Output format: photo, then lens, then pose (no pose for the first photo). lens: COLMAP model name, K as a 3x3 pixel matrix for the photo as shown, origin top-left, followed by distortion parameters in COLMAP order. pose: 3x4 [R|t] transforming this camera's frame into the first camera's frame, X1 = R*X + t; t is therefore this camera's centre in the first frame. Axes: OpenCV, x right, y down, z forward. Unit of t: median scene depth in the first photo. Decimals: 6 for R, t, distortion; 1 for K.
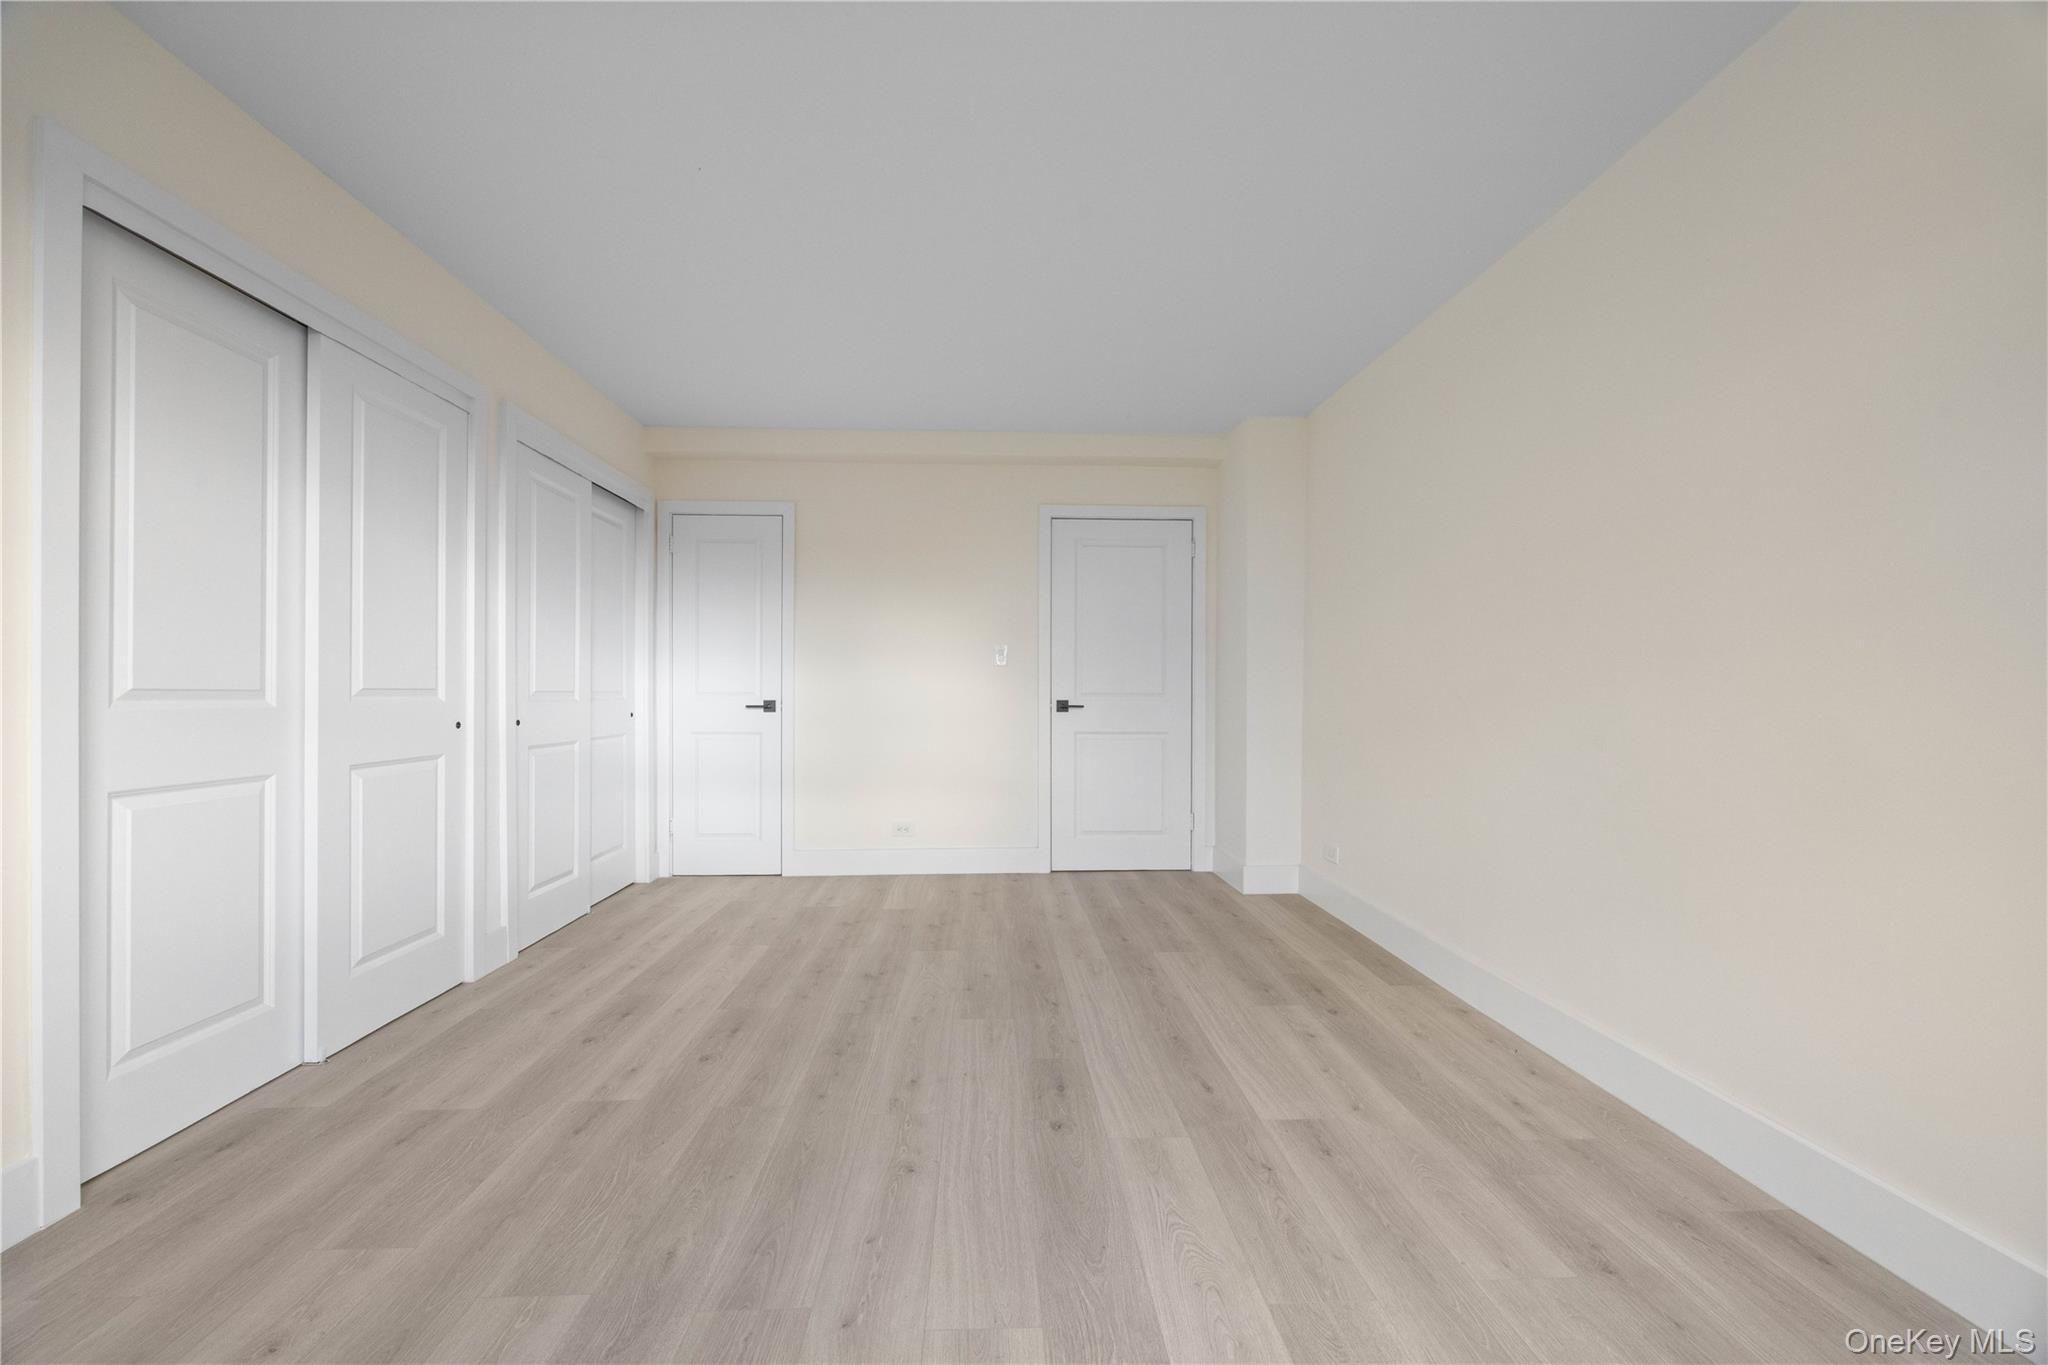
lens RADIAL K [[780.4, 0, 1019.8], [0, 780.4, 688.7], [0, 0, 1]] dist [-0.002483, 0.000868]
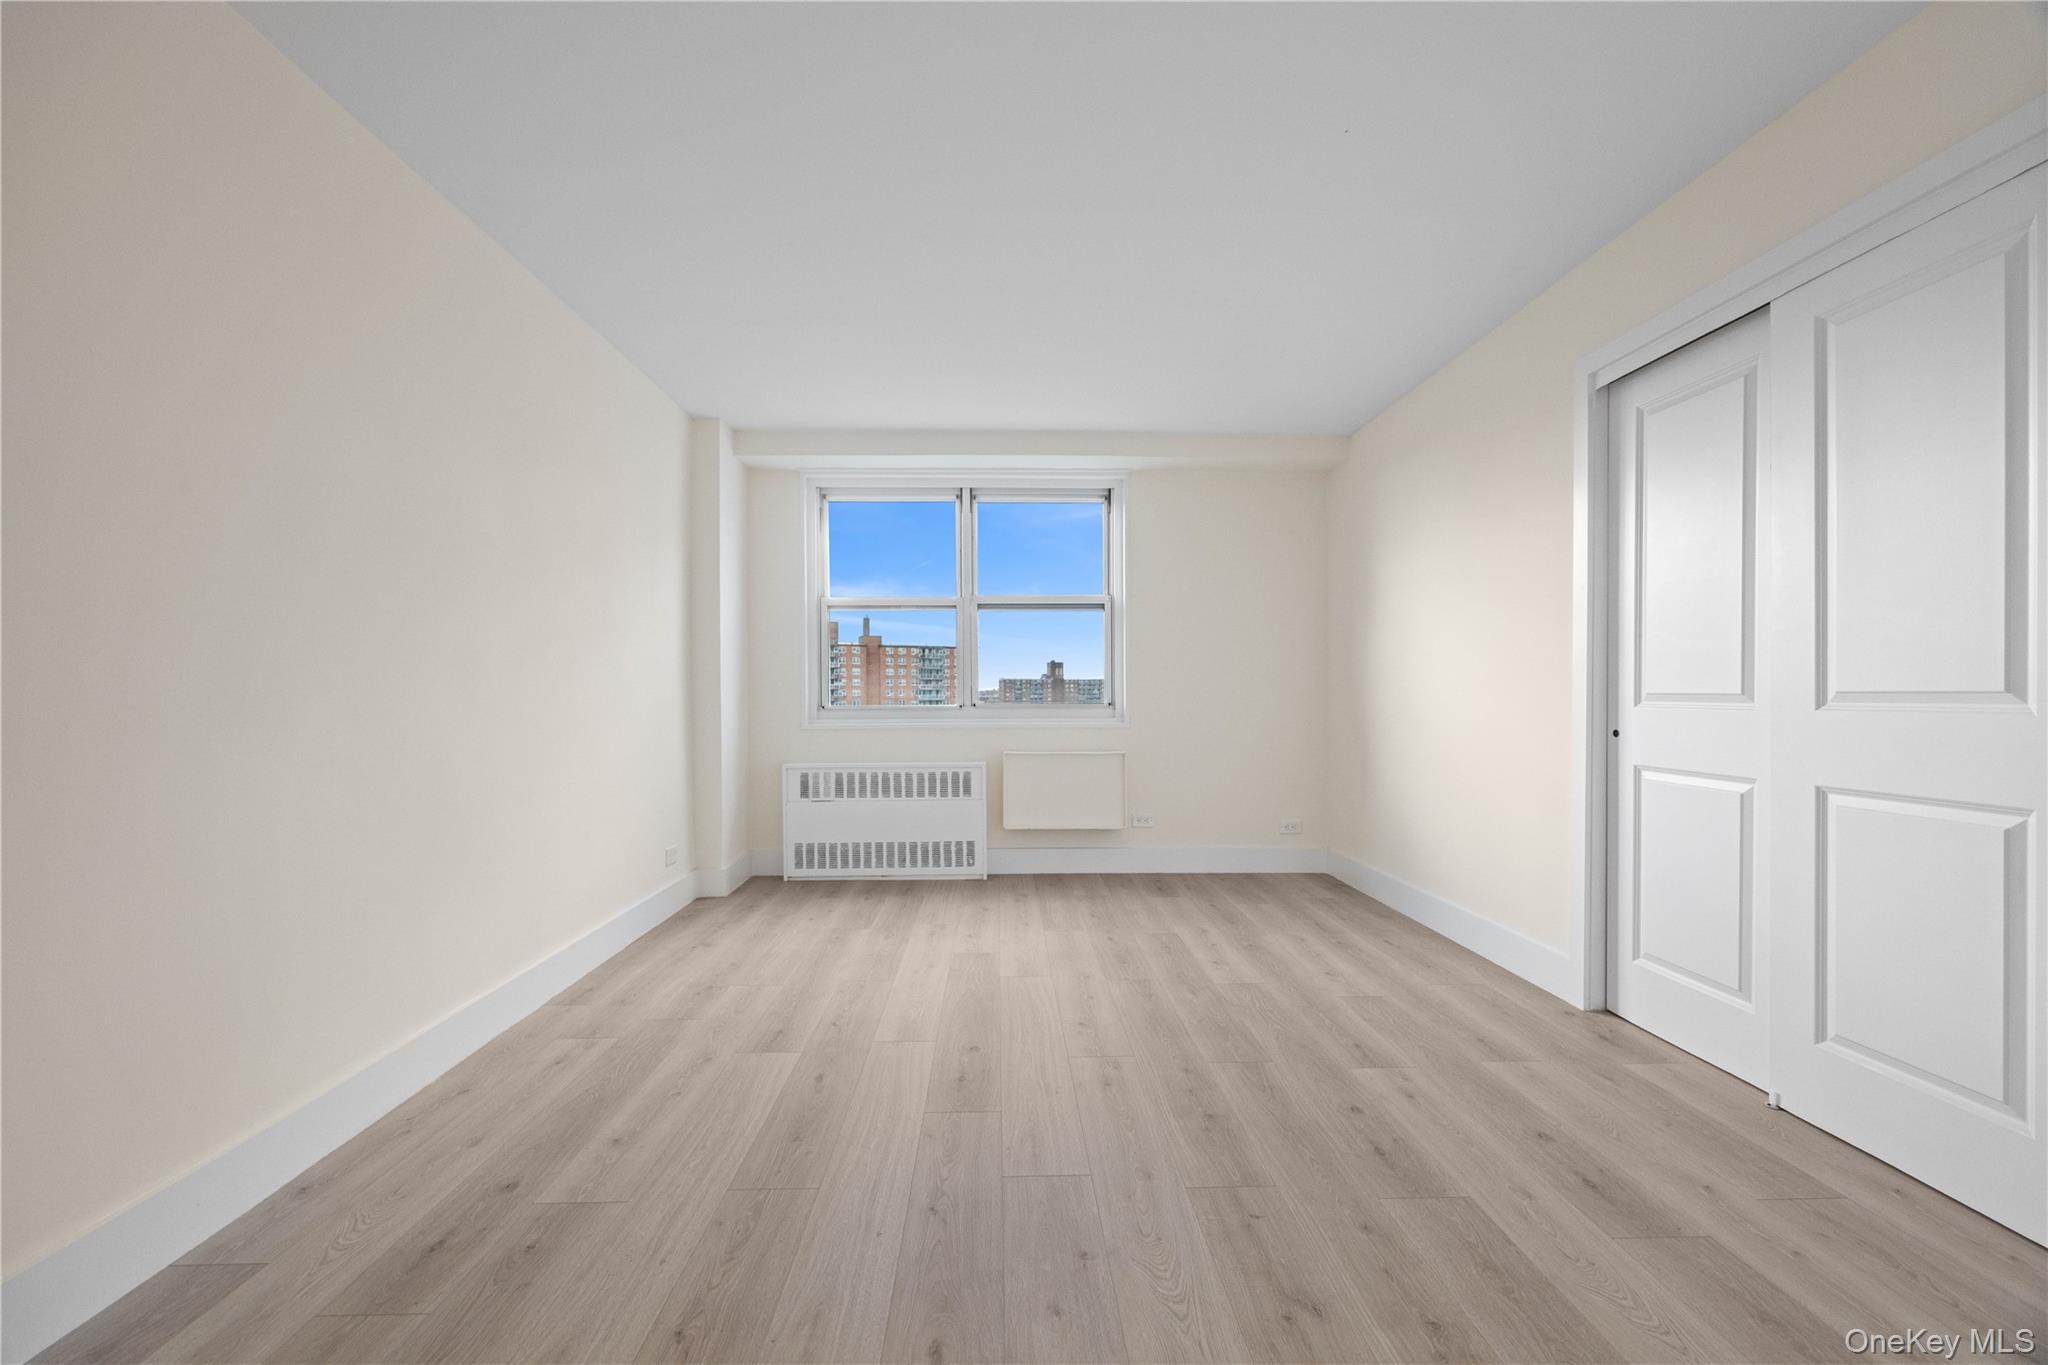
lens RADIAL K [[780.4, 0, 1029.9], [0, 780.4, 691.5], [0, 0, 1]] dist [-0.002483, 0.000868]
pose [[-0.999995, -0.001392, 0.002961, -0.039605], [-0.001413, 0.999973, -0.007268, 0.007865], [-0.002951, -0.007272, -0.999969, 2.026109]]
